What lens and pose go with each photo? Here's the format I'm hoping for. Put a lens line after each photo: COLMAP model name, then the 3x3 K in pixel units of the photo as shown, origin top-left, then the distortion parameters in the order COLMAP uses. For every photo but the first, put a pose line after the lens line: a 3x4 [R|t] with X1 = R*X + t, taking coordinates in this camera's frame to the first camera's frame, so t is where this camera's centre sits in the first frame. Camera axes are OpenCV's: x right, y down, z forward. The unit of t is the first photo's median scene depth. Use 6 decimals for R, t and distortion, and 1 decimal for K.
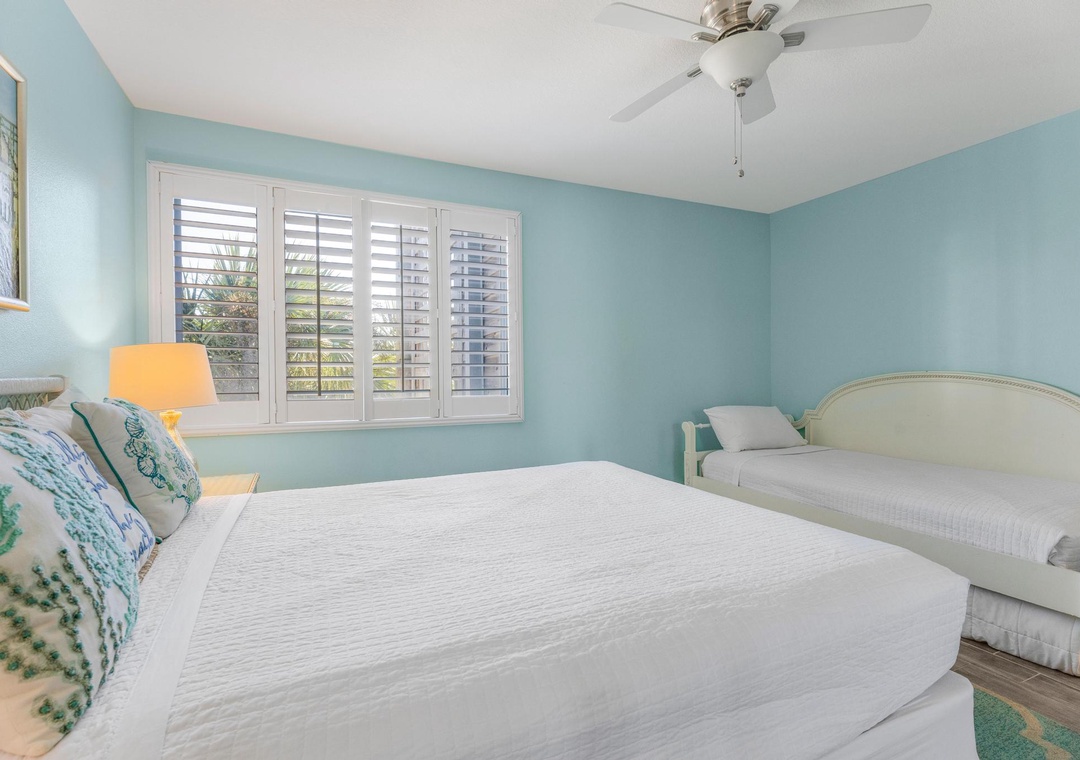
lens RADIAL K [[536.3, 0, 537.8], [0, 536.3, 376.6], [0, 0, 1]] dist [0.003478, 0.002036]
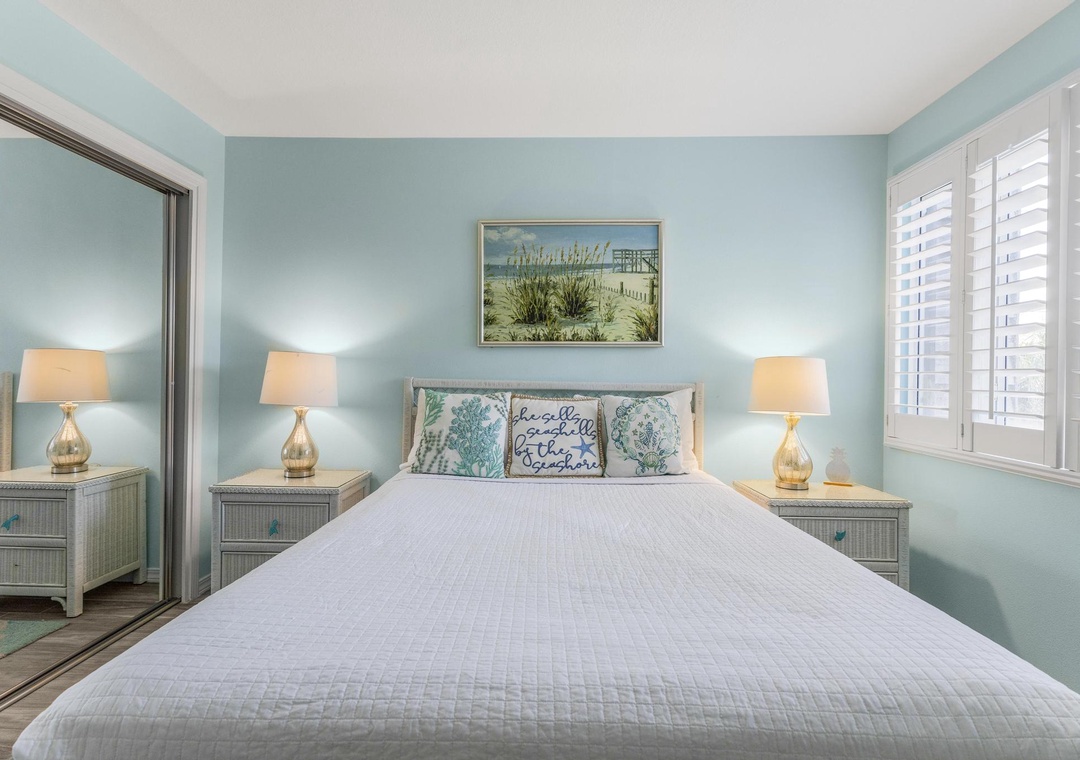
lens RADIAL K [[536.3, 0, 538.3], [0, 536.3, 381.3], [0, 0, 1]] dist [0.003478, 0.002036]
pose [[-0.456091, -0.007080, -0.889905, 0.889875], [-0.021455, 0.999765, 0.003042, -0.002660], [0.889674, 0.020480, -0.456136, 1.513564]]
